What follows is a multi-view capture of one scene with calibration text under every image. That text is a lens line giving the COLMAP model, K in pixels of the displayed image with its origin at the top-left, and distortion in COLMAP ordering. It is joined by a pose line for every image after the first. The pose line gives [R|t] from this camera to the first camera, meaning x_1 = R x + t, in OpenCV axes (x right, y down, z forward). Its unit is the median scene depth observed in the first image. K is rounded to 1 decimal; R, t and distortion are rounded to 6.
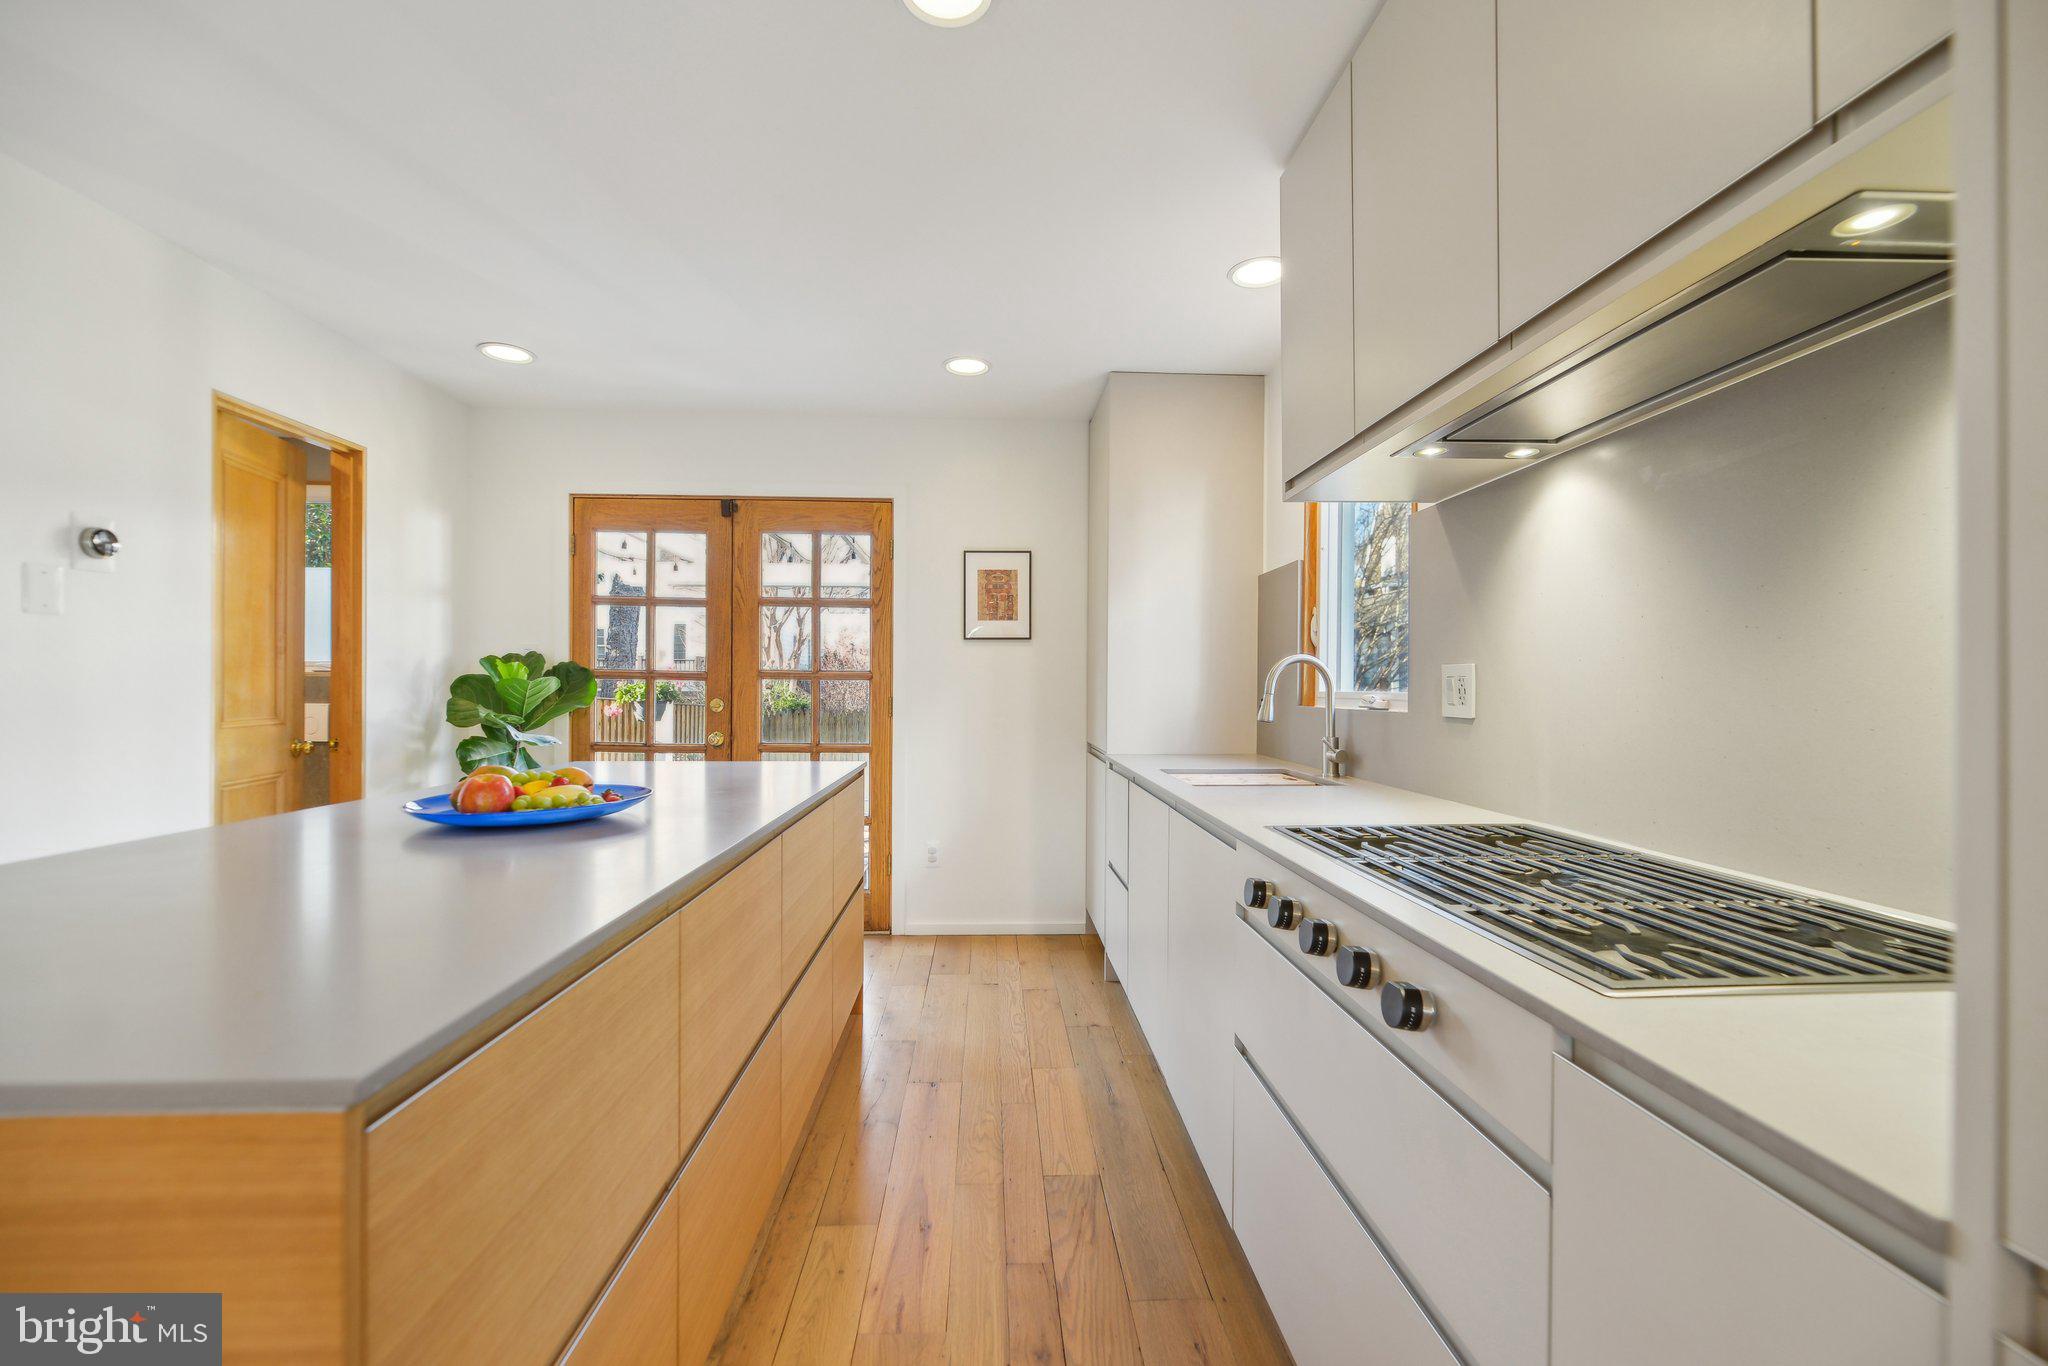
lens RADIAL K [[849.4, 0, 1024.7], [0, 849.4, 688.8], [0, 0, 1]] dist [0.001595, -0.000208]
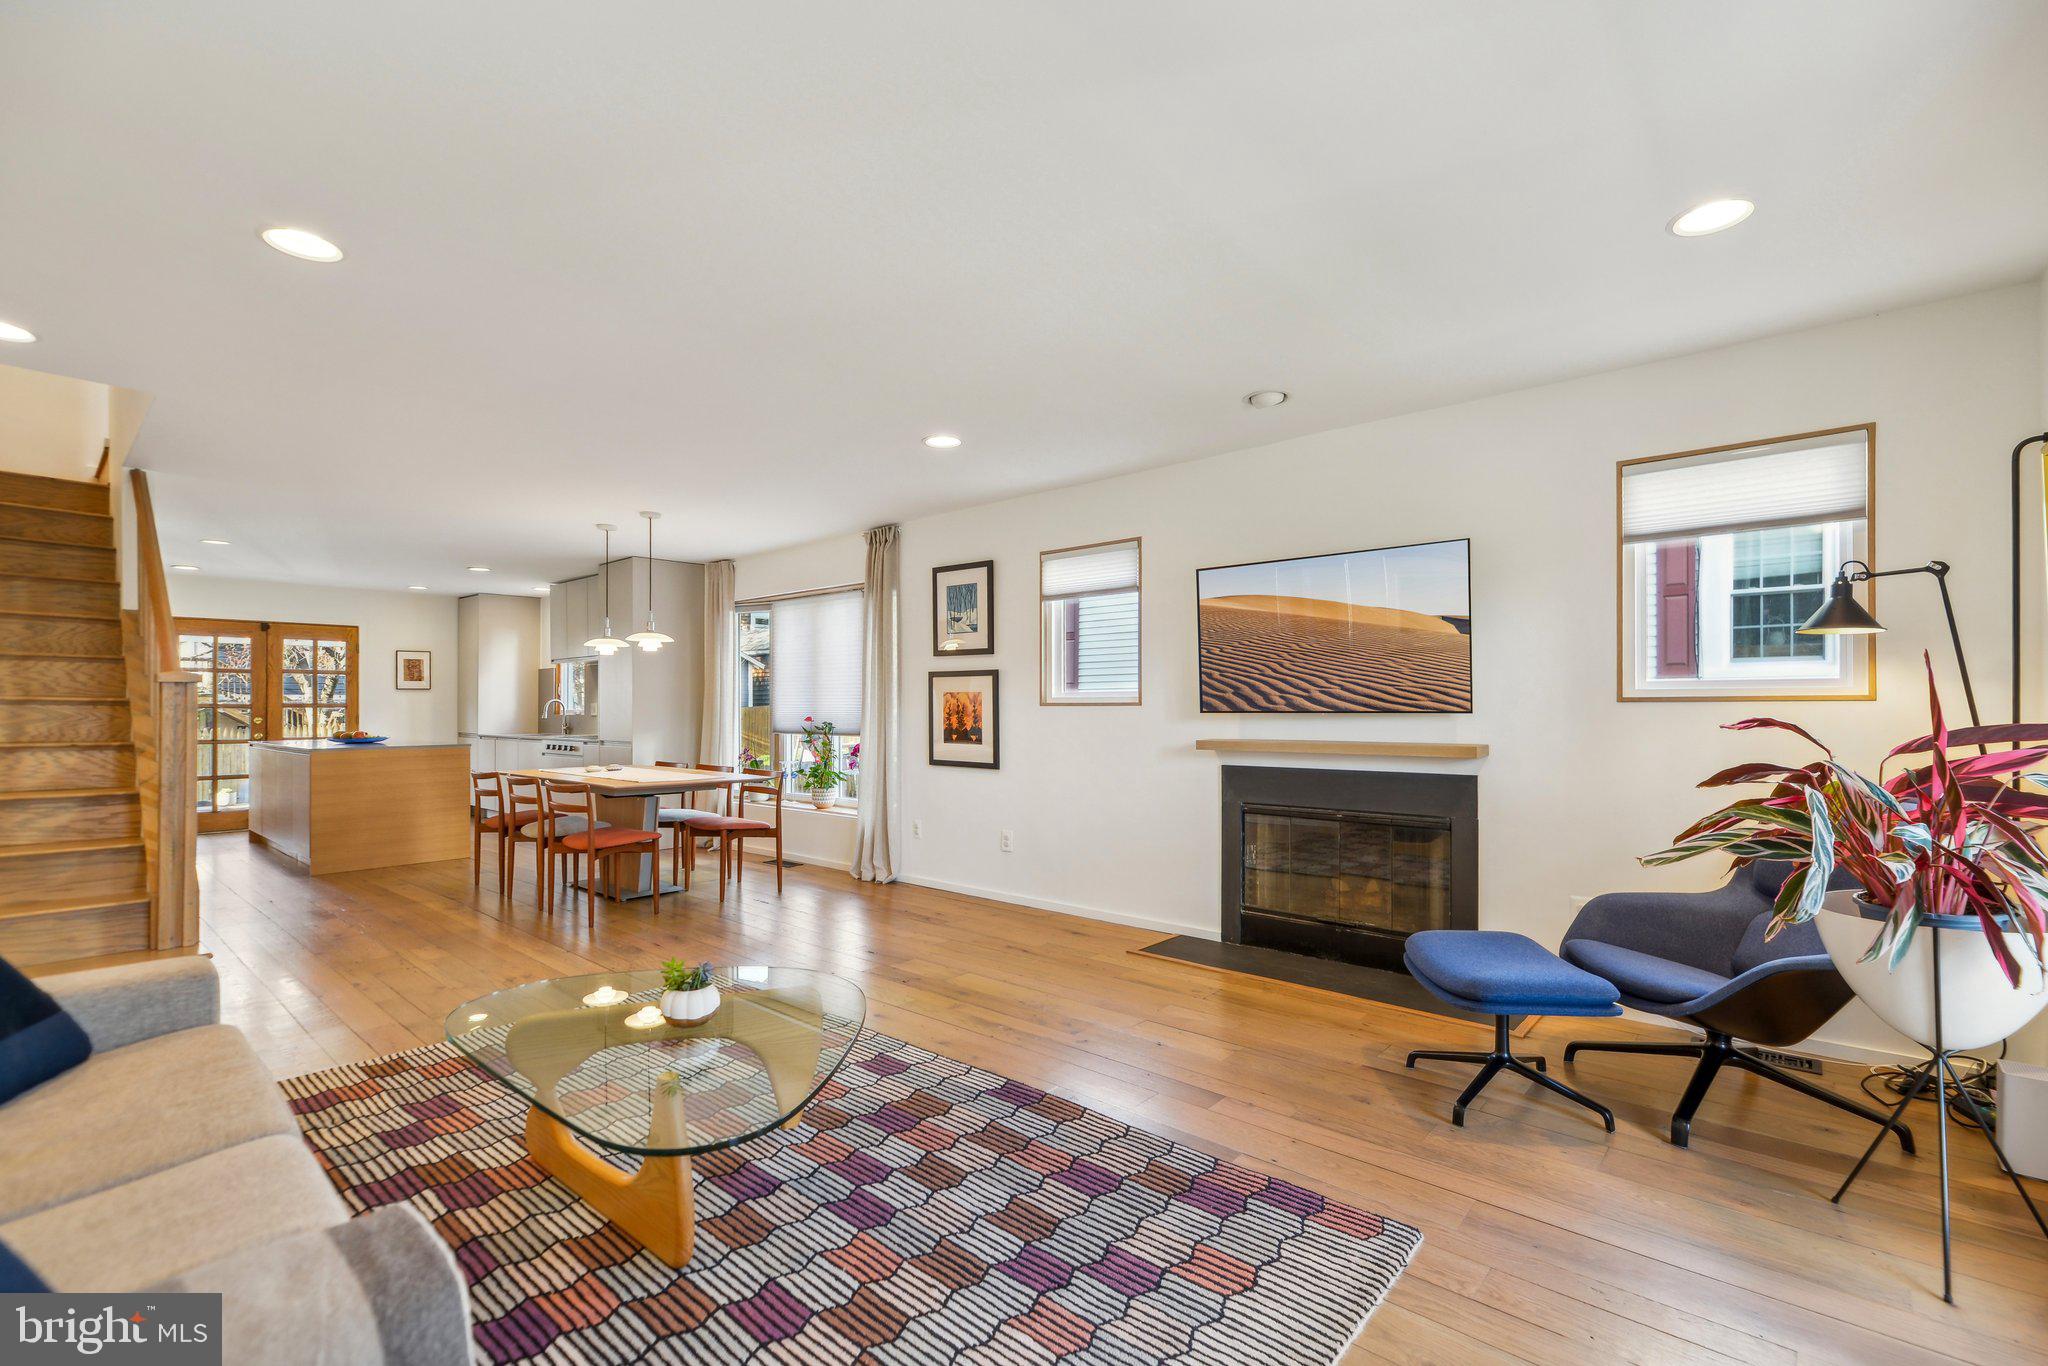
lens RADIAL K [[894.1, 0, 1024.1], [0, 894.1, 695.4], [0, 0, 1]] dist [-0.004837, -0.000682]
pose [[0.691538, -0.000403, 0.722340, -0.768779], [0.010245, 0.999905, -0.009251, -0.001936], [-0.722268, 0.013798, 0.691476, -2.270257]]
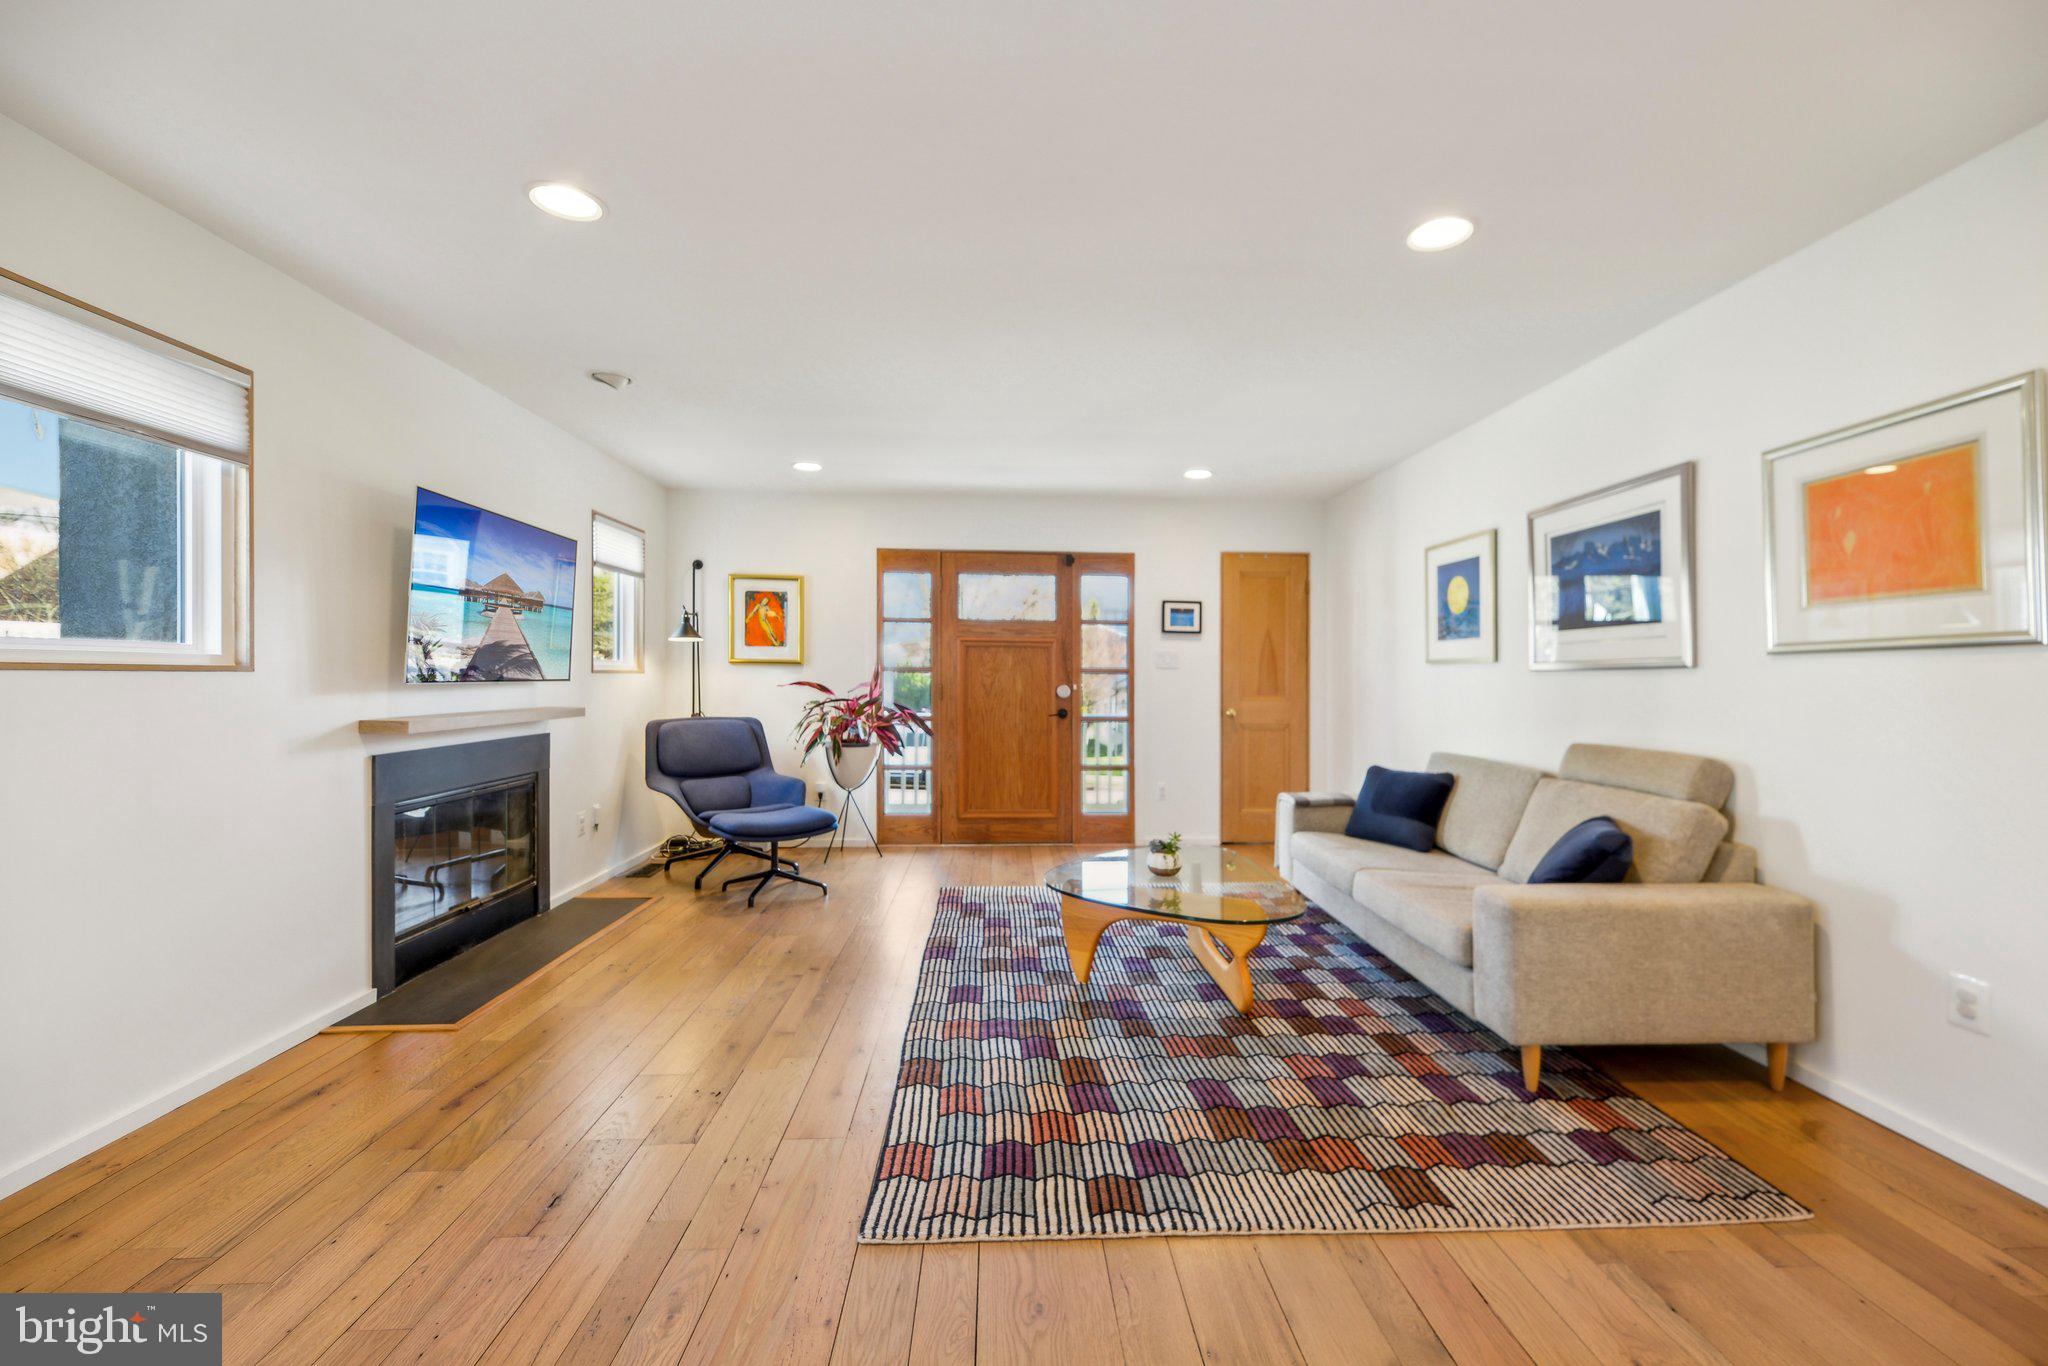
lens RADIAL K [[849.4, 0, 1044.3], [0, 849.4, 679.8], [0, 0, 1]] dist [0.001595, -0.000208]
pose [[-0.999867, -0.012334, -0.010636, -0.309713], [-0.012396, 0.999906, 0.005855, -0.002965], [0.010563, 0.005986, -0.999926, -0.643813]]
